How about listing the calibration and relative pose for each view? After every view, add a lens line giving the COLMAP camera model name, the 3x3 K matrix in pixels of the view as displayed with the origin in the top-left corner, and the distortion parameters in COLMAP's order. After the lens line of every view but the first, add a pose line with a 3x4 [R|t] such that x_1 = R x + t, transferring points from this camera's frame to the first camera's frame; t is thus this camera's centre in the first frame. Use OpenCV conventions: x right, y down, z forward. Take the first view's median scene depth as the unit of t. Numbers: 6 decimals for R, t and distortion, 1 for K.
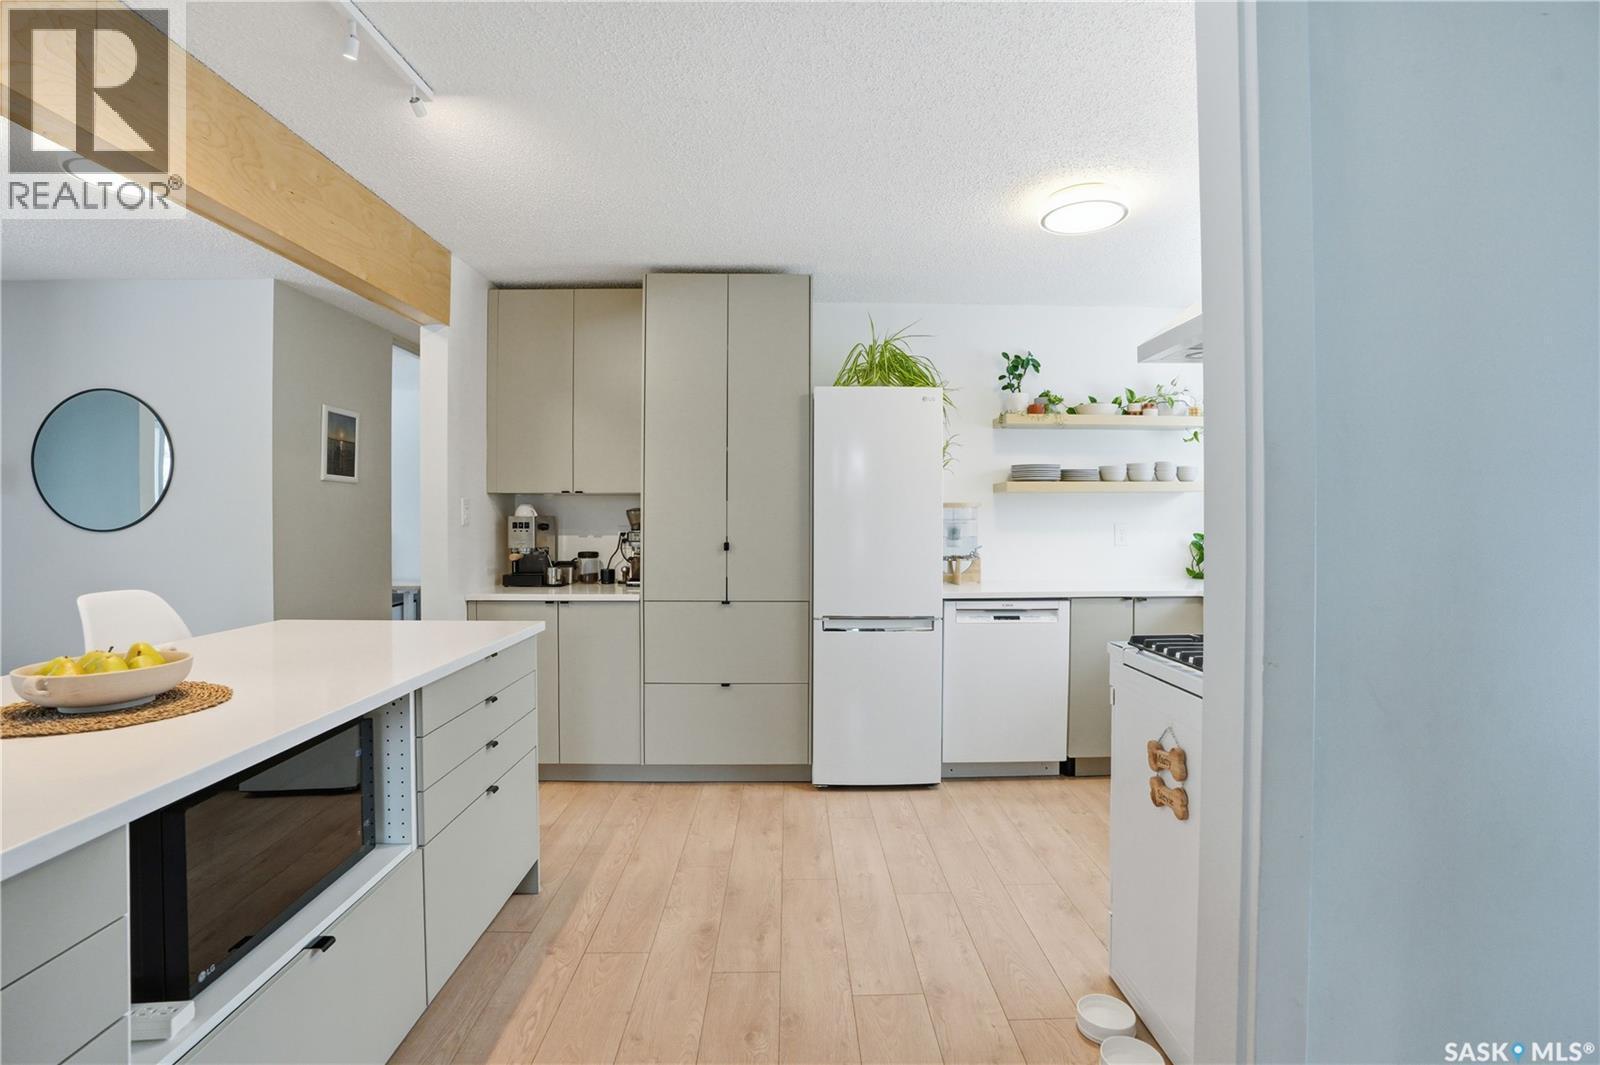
lens RADIAL K [[762.0, 0, 805.1], [0, 762.0, 522.4], [0, 0, 1]] dist [-0.052189, 0.020378]
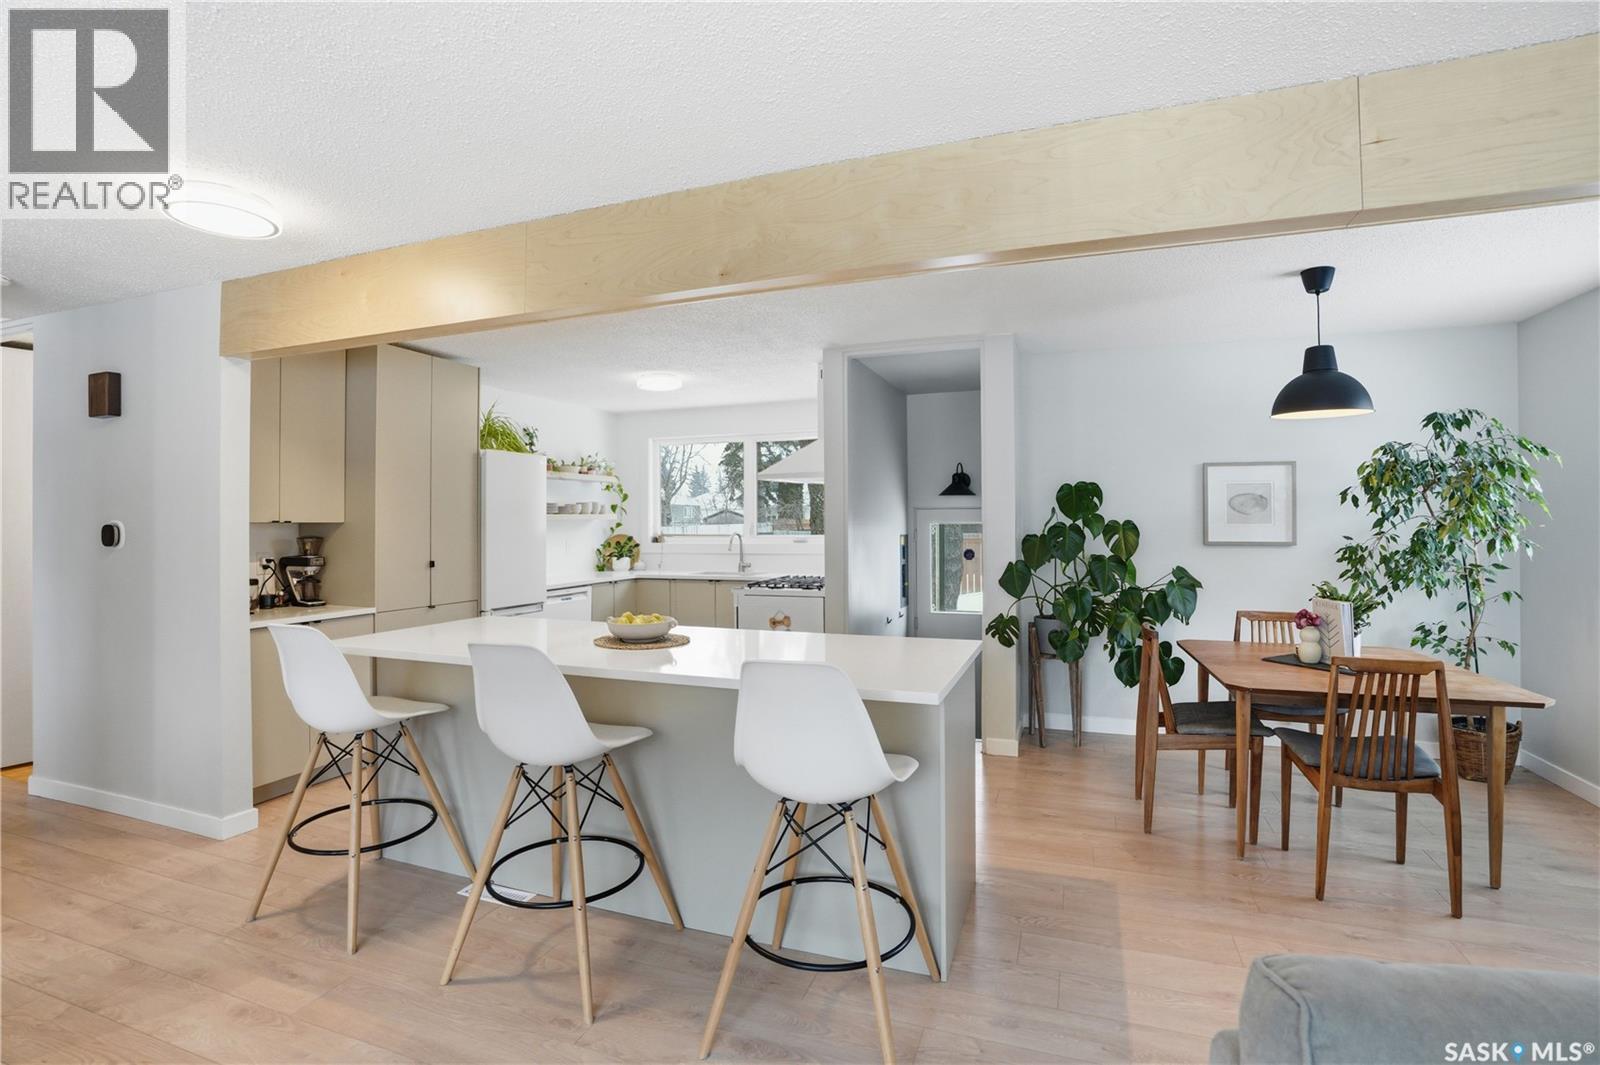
lens RADIAL K [[762.0, 0, 805.1], [0, 762.0, 522.4], [0, 0, 1]] dist [-0.052189, 0.020378]
pose [[0.368072, -0.006266, 0.929776, -0.974676], [0.020480, 0.999789, -0.001369, -0.023319], [-0.929572, 0.019545, 0.368123, -0.071495]]
